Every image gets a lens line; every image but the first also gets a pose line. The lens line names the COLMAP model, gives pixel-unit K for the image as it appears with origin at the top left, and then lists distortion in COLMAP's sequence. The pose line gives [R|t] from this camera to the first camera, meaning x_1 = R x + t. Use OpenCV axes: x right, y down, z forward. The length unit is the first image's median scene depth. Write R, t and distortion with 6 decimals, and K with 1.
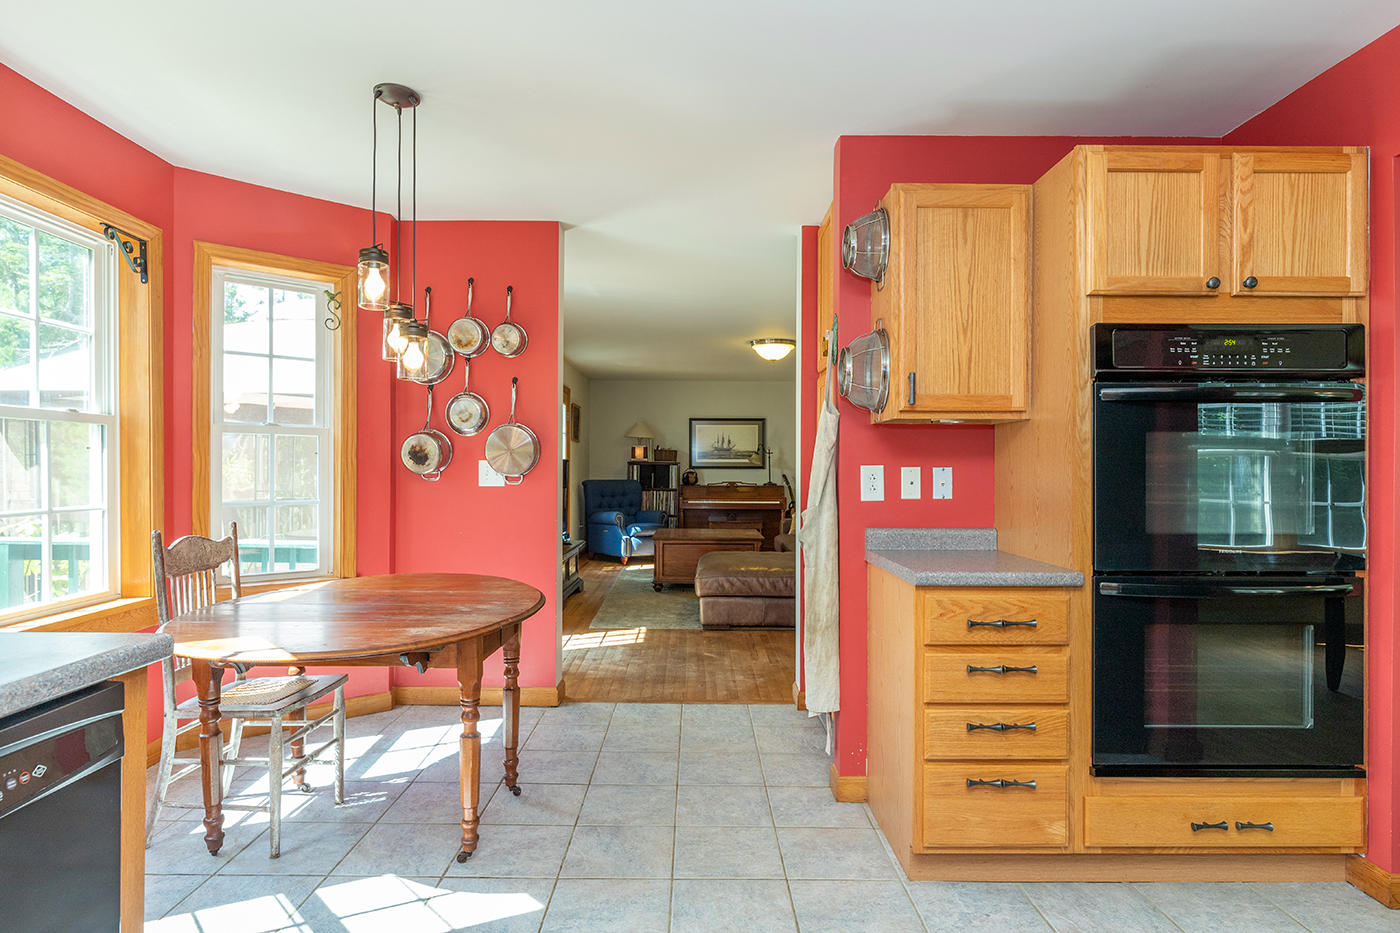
lens RADIAL K [[757.4, 0, 701.6], [0, 757.4, 468.9], [0, 0, 1]] dist [-0.006773, -0.001674]
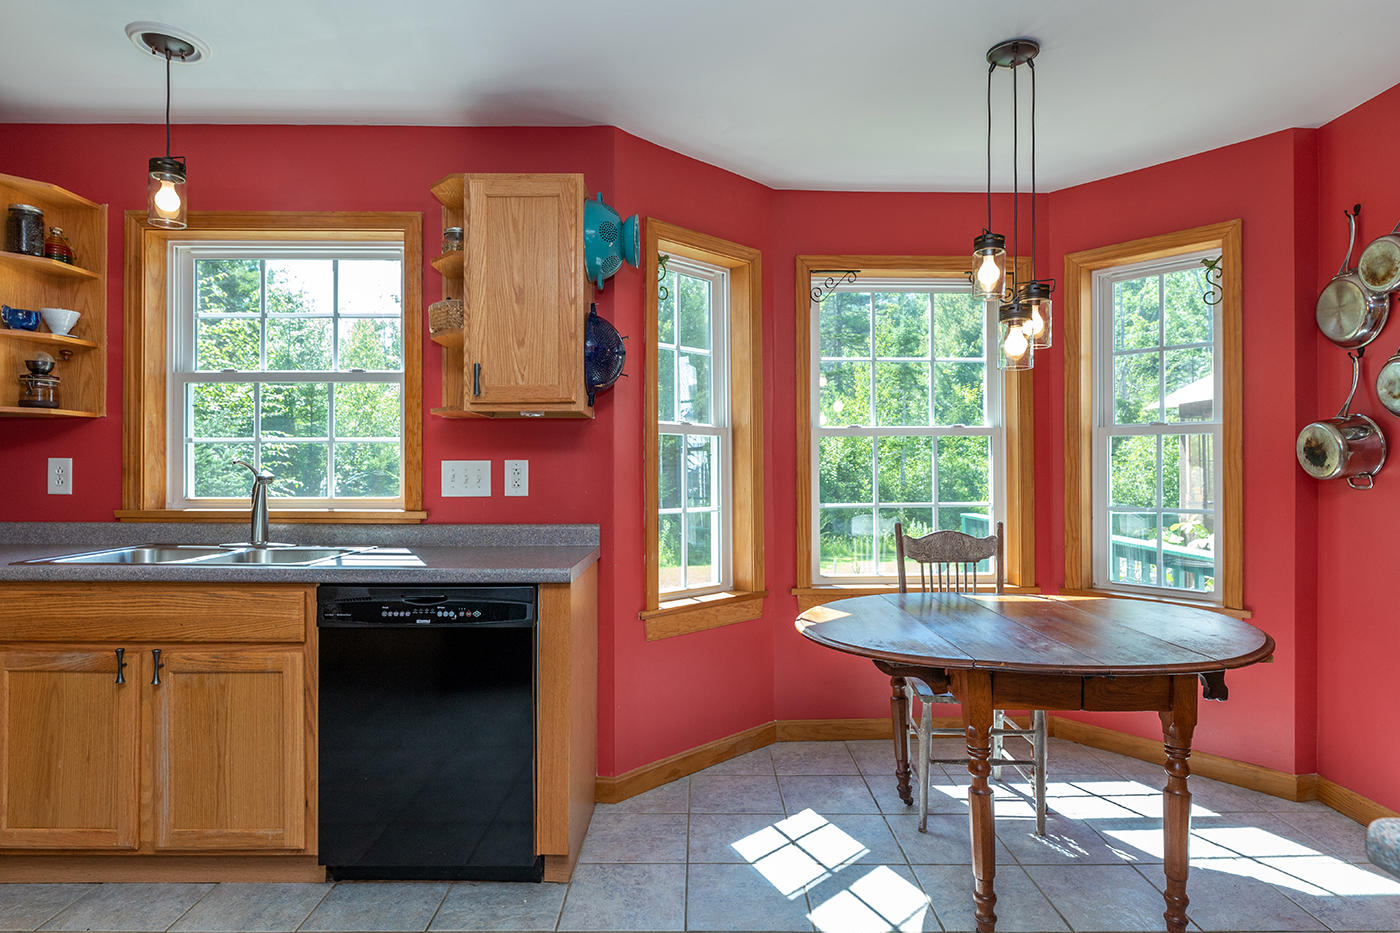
lens RADIAL K [[757.4, 0, 701.2], [0, 757.4, 467.3], [0, 0, 1]] dist [-0.006773, -0.001674]
pose [[0.001406, -0.007734, -0.999969, 0.433740], [-0.002610, 0.999967, -0.007738, 0.002866], [0.999996, 0.002621, 0.001386, 0.569279]]
